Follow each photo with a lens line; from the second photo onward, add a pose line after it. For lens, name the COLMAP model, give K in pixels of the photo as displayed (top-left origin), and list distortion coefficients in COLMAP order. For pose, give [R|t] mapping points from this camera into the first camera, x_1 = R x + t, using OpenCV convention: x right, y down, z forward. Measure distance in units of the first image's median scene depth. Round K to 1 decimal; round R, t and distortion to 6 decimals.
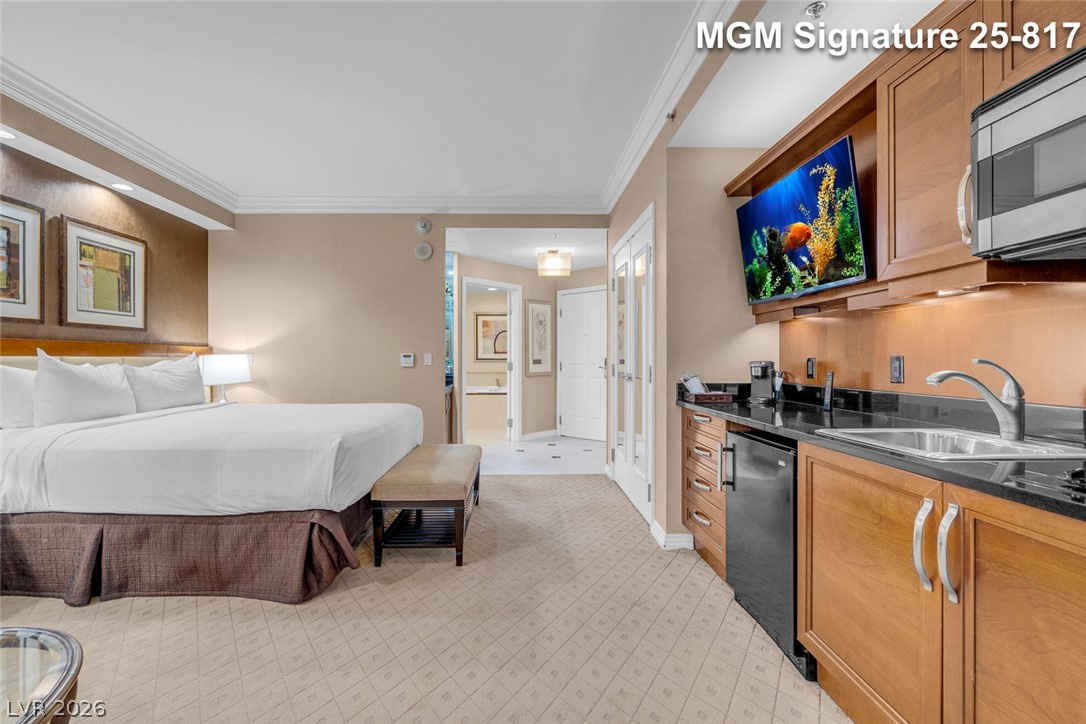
lens RADIAL K [[492.9, 0, 536.9], [0, 492.9, 358.8], [0, 0, 1]] dist [0.000407, 0.001237]
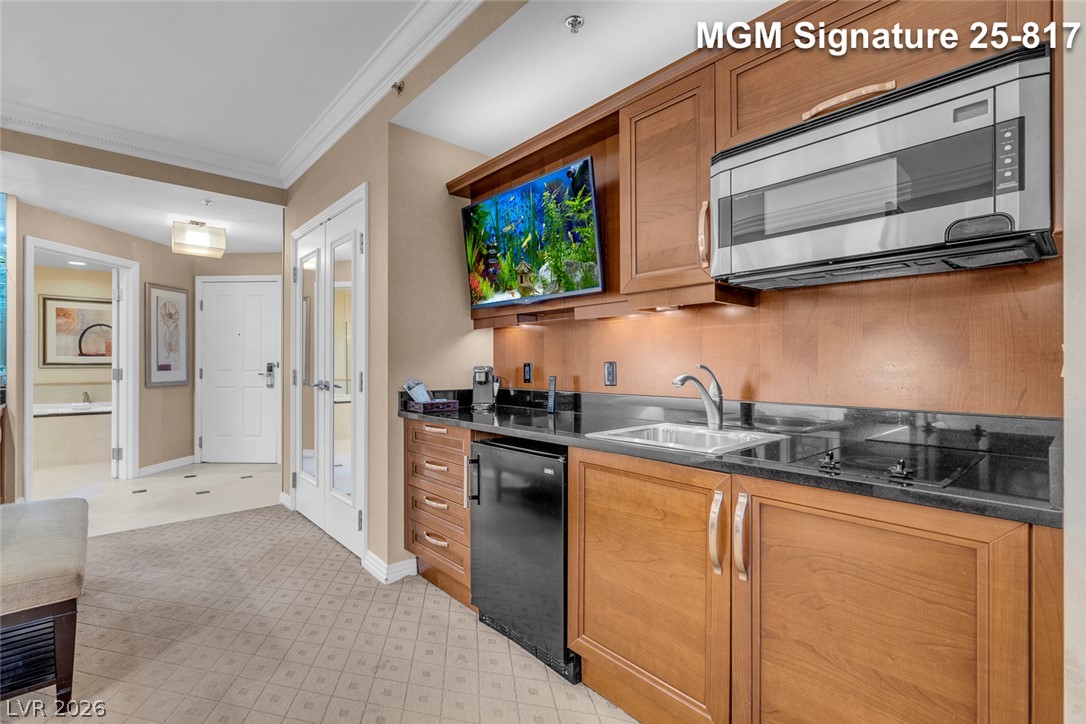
lens RADIAL K [[488.6, 0, 539.4], [0, 488.6, 362.2], [0, 0, 1]] dist [-0.001292, 0.001219]
pose [[0.769552, 0.002768, 0.638578, -0.084743], [-0.000554, 0.999993, -0.003666, -0.000323], [-0.638583, 0.002467, 0.769549, 0.164195]]
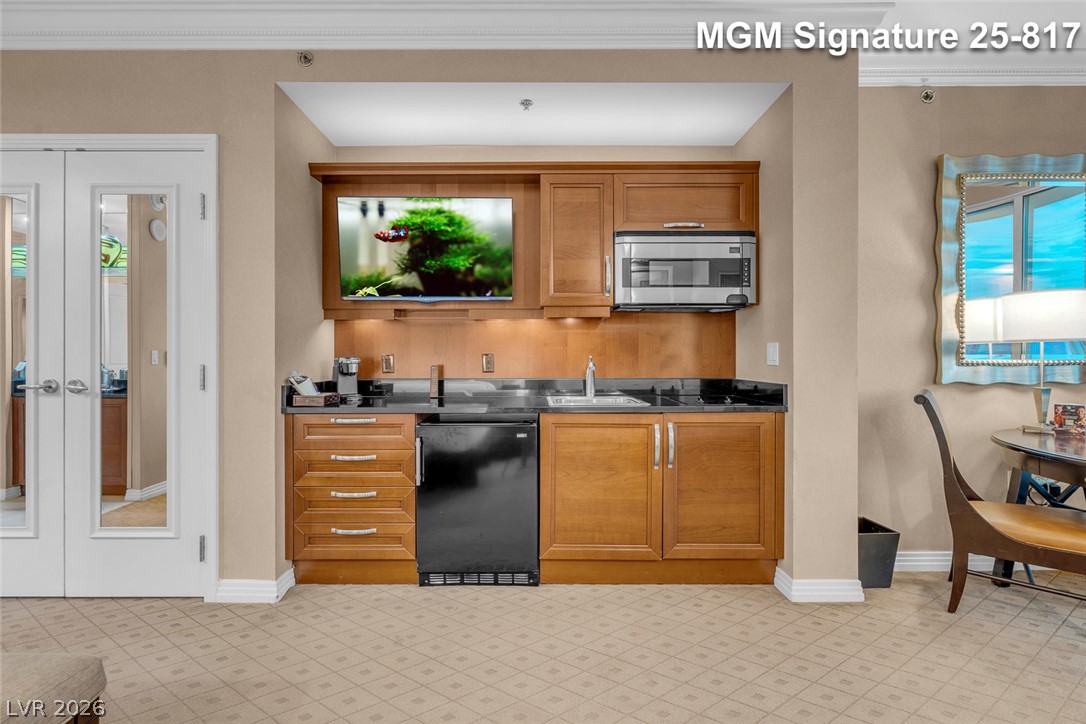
lens RADIAL K [[494.1, 0, 532.2], [0, 494.1, 353.6], [0, 0, 1]] dist [-0.001478, 0.000211]
pose [[0.038735, 0.003111, 0.999245, -0.505246], [-0.000468, 0.999995, -0.003096, -0.000912], [-0.999249, -0.000348, 0.038736, 0.570359]]
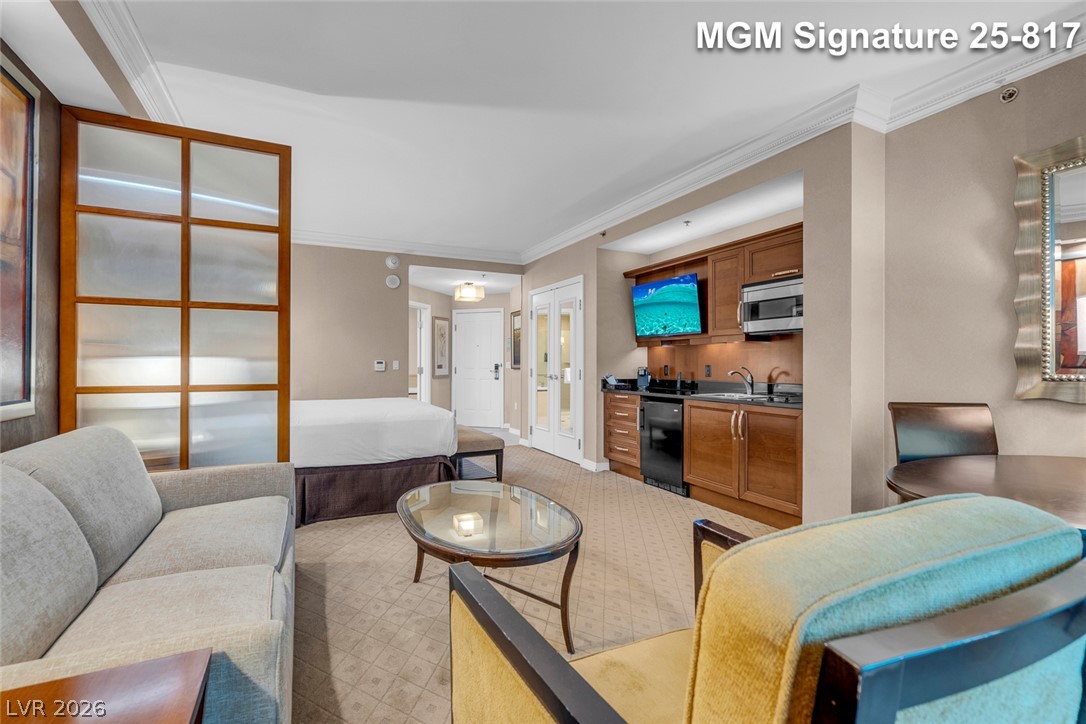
lens RADIAL K [[484.8, 0, 550.4], [0, 484.8, 358.8], [0, 0, 1]] dist [0.000169, -0.000050]
pose [[0.905475, 0.005848, 0.424360, -0.646632], [-0.002246, 0.999957, -0.008988, -0.009039], [-0.424394, 0.007185, 0.905449, -0.533705]]
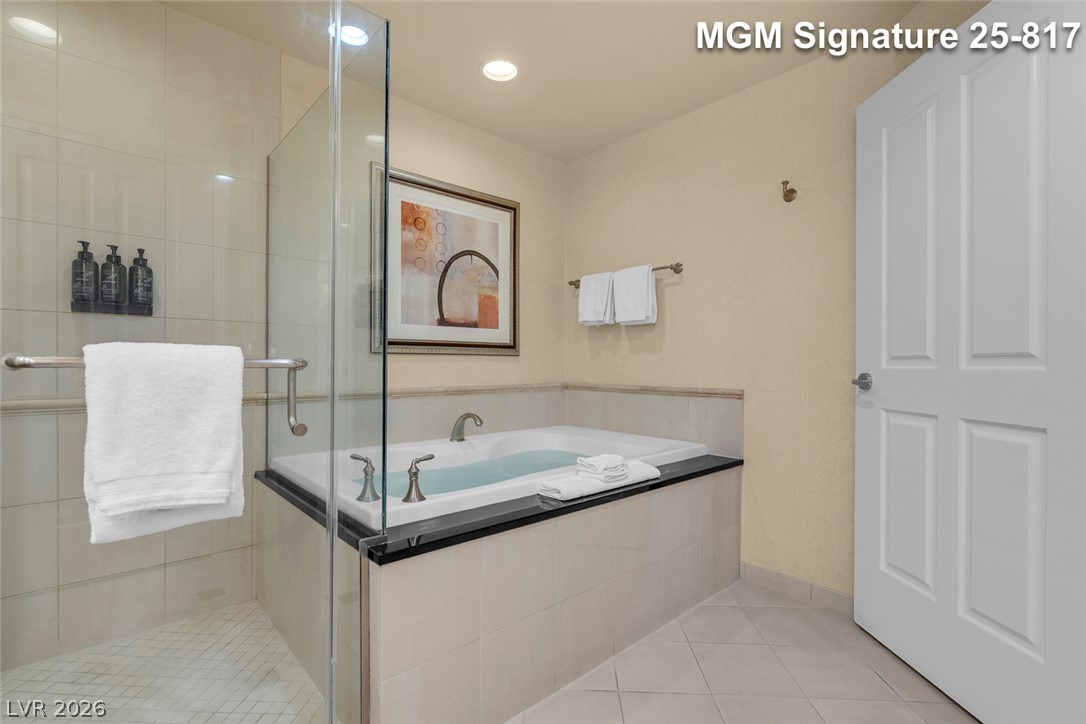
lens RADIAL K [[488.6, 0, 539.4], [0, 488.6, 362.2], [0, 0, 1]] dist [-0.001292, 0.001219]
pose [[0.764565, 0.003896, 0.644535, -0.717822], [-0.002503, 0.999992, -0.003076, 0.037436], [-0.644541, 0.000738, 0.764569, 2.363423]]
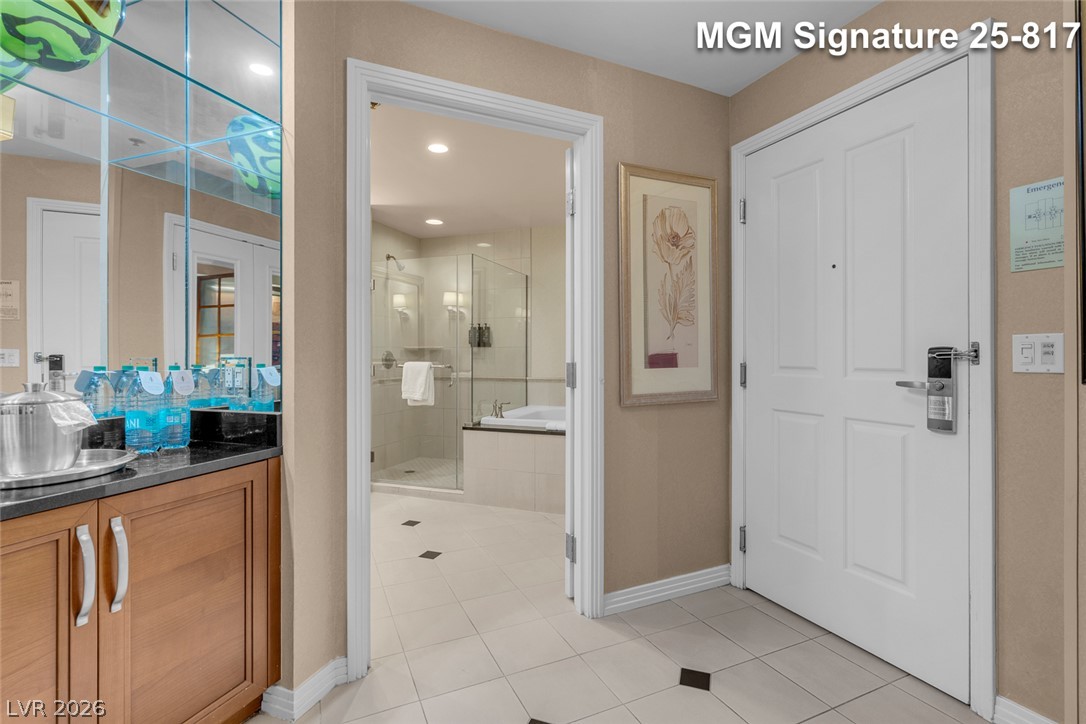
lens RADIAL K [[488.2, 0, 540.8], [0, 488.2, 355.1], [0, 0, 1]] dist [-0.000237, 0.000285]
pose [[0.921949, -0.000143, -0.387311, 0.125535], [-0.000379, 0.999999, -0.001273, 0.006322], [0.387310, 0.001321, 0.921948, 1.650796]]
